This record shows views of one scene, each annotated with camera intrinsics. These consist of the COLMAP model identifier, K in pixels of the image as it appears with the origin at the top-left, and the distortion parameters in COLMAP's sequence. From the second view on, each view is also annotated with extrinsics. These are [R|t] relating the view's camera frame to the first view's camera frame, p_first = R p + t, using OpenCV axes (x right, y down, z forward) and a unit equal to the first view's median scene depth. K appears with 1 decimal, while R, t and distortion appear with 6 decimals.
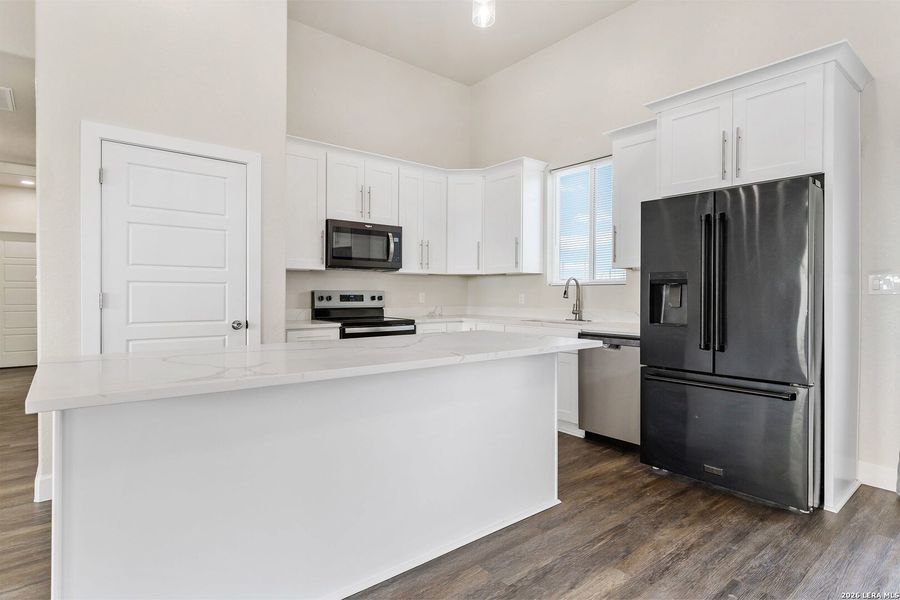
lens RADIAL K [[472.8, 0, 455.4], [0, 472.8, 298.0], [0, 0, 1]] dist [0.002229, -0.000861]
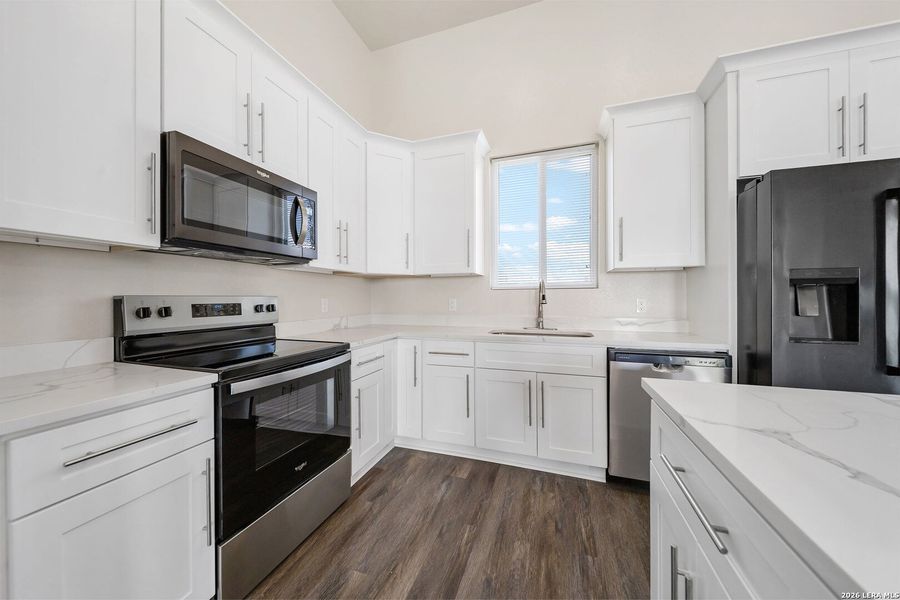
lens RADIAL K [[318.4, 0, 451.1], [0, 318.4, 300.2], [0, 0, 1]] dist [-0.002855, -0.000103]
pose [[0.852944, -0.010118, 0.521904, -0.189585], [0.011527, 0.999933, 0.000548, -0.008324], [-0.521875, 0.005548, 0.853004, 0.581210]]
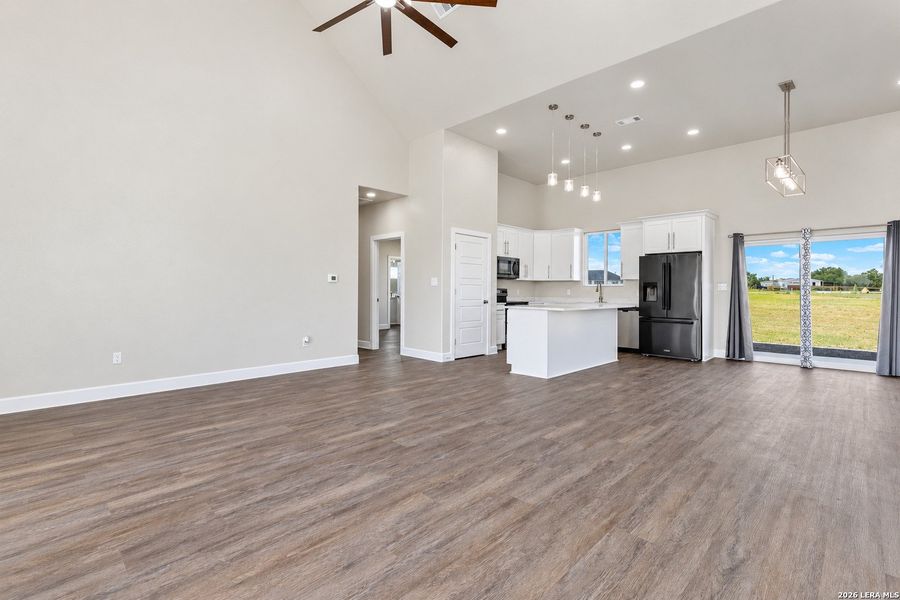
lens RADIAL K [[404.6, 0, 452.9], [0, 404.6, 293.4], [0, 0, 1]] dist [0.010921, 0.000102]
pose [[0.995477, 0.004010, 0.094918, -0.614985], [-0.003517, 0.999979, -0.005356, 0.017372], [-0.094938, 0.004998, 0.995471, -0.837456]]
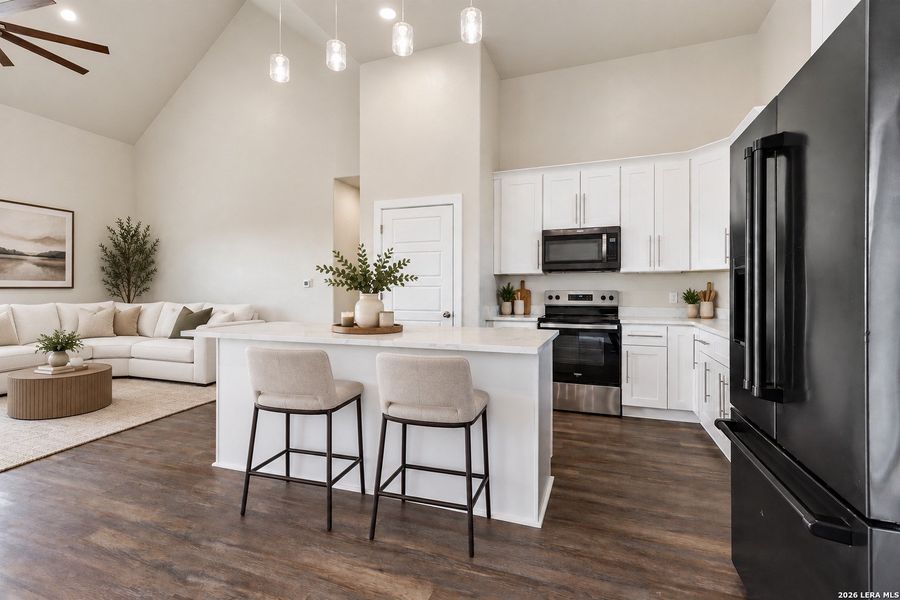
lens RADIAL K [[404.6, 0, 457.9], [0, 404.6, 296.7], [0, 0, 1]] dist [0.010921, 0.000102]
pose [[0.514980, 0.004368, -0.857191, 0.462055], [-0.006671, 0.999977, 0.001087, -0.000694], [0.857176, 0.005159, 0.514997, 0.280841]]
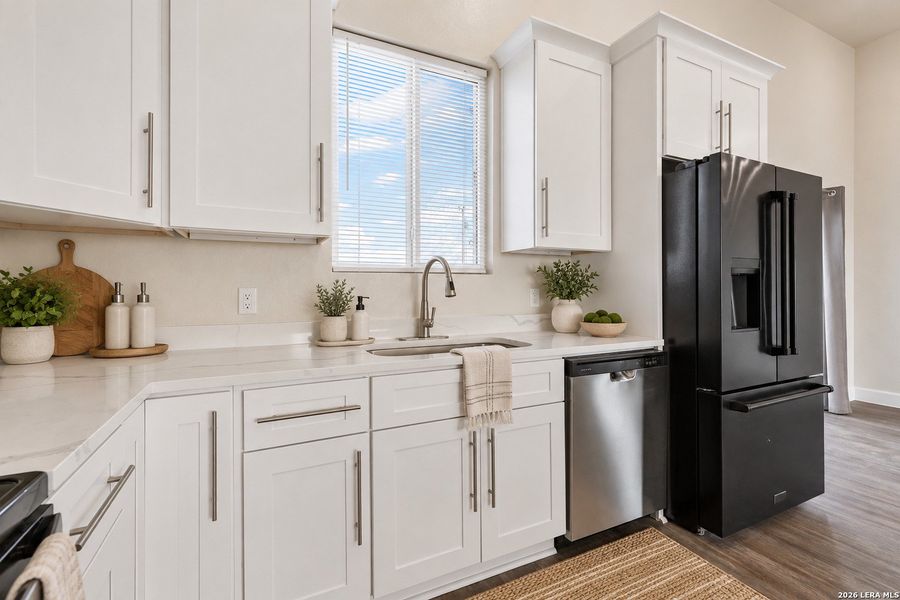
lens RADIAL K [[404.6, 0, 456.3], [0, 404.6, 288.6], [0, 0, 1]] dist [0.010921, 0.000102]
pose [[0.223128, -0.003804, 0.974782, -0.180159], [0.011110, 0.999937, 0.001359, -0.008987], [-0.974726, 0.010527, 0.223156, 0.858889]]
